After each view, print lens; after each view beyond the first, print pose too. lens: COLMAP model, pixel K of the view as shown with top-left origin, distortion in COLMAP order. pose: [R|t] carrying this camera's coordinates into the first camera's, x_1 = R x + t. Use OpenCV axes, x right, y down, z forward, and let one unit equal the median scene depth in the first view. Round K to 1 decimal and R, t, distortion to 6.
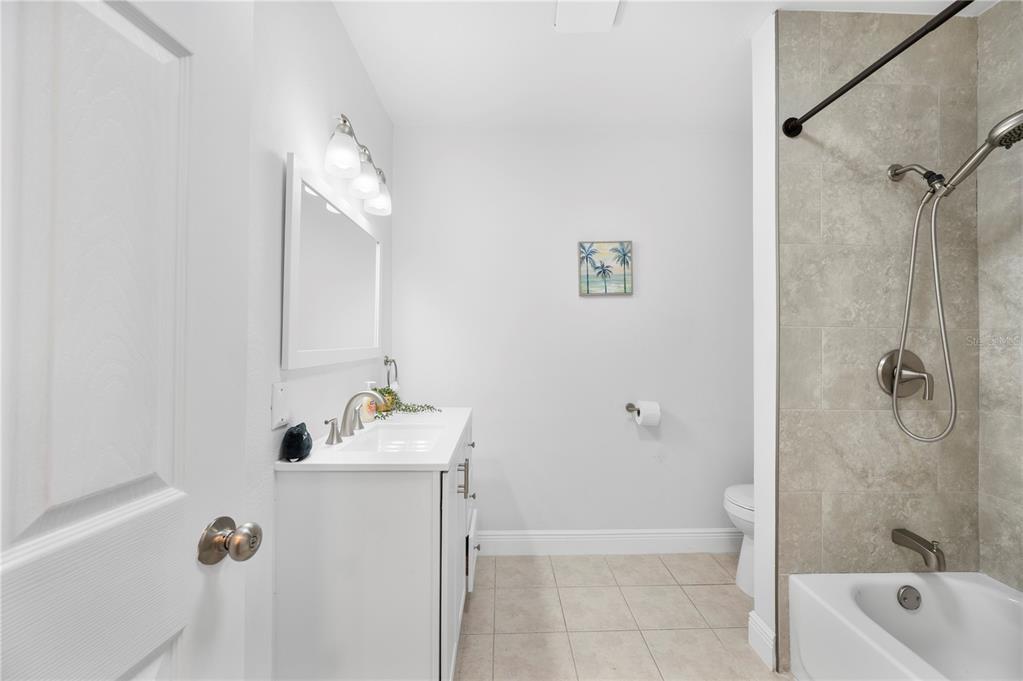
lens RADIAL K [[408.9, 0, 515.2], [0, 408.9, 340.1], [0, 0, 1]] dist [0.001108, -0.000435]
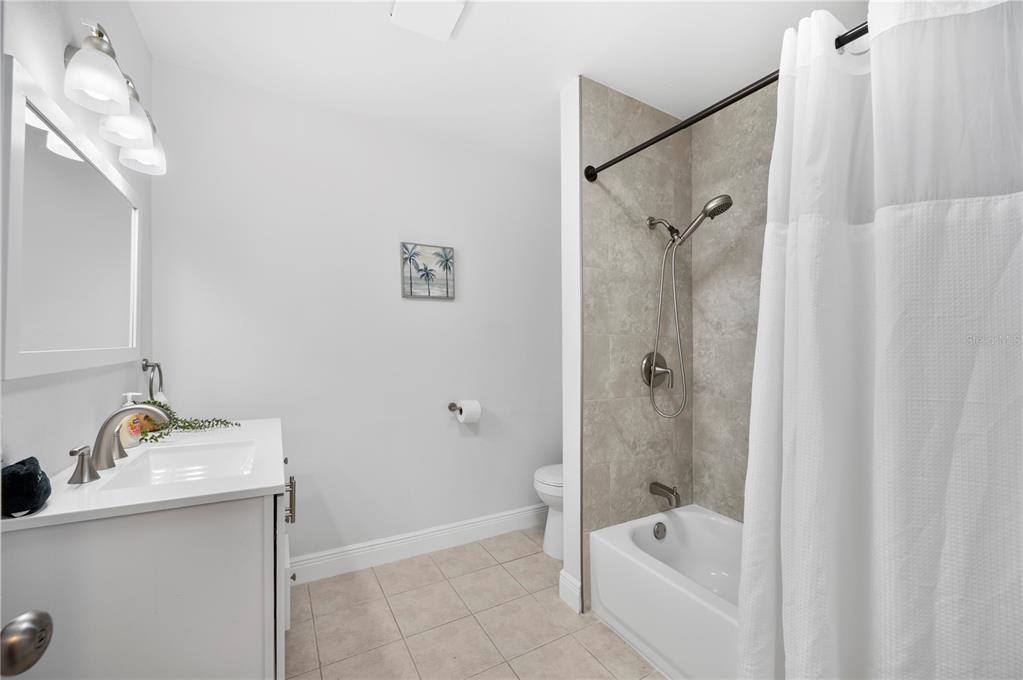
lens RADIAL K [[404.7, 0, 512.4], [0, 404.7, 343.7], [0, 0, 1]] dist [0.001932, -0.000251]
pose [[0.881824, 0.012595, 0.471411, -0.109728], [-0.014422, 0.999896, 0.000262, 0.000393], [-0.471358, -0.007030, 0.881914, 0.022411]]
